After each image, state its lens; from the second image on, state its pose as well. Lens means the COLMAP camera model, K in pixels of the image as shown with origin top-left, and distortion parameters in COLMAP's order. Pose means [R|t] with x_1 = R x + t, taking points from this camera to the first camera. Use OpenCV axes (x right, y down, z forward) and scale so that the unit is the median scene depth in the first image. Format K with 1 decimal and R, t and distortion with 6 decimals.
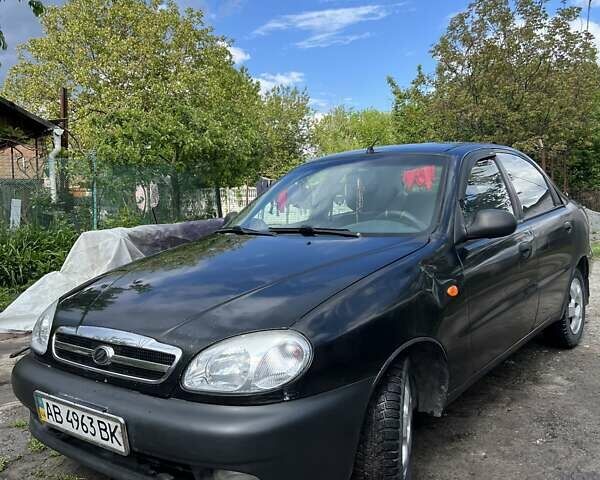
lens RADIAL K [[565.6, 0, 300.0], [0, 565.6, 240.0], [0, 0, 1]] dist [0.068655, -0.134947]
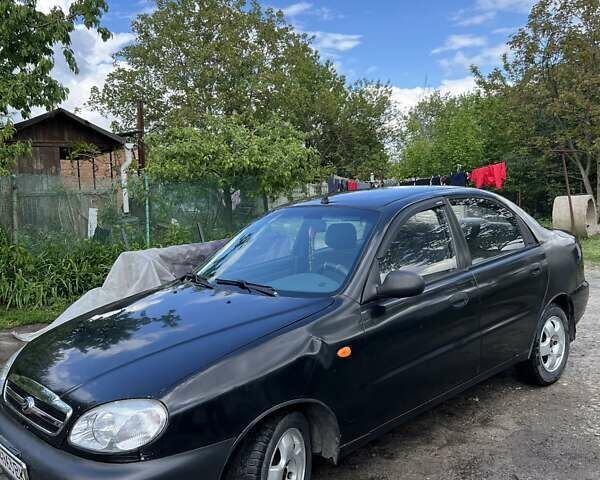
lens RADIAL K [[565.6, 0, 300.0], [0, 565.6, 240.0], [0, 0, 1]] dist [0.068655, -0.134947]
pose [[0.987660, 0.001475, -0.156605, 0.138872], [0.000851, 0.999890, 0.014782, -0.056035], [0.156610, -0.014733, 0.987551, -0.035947]]
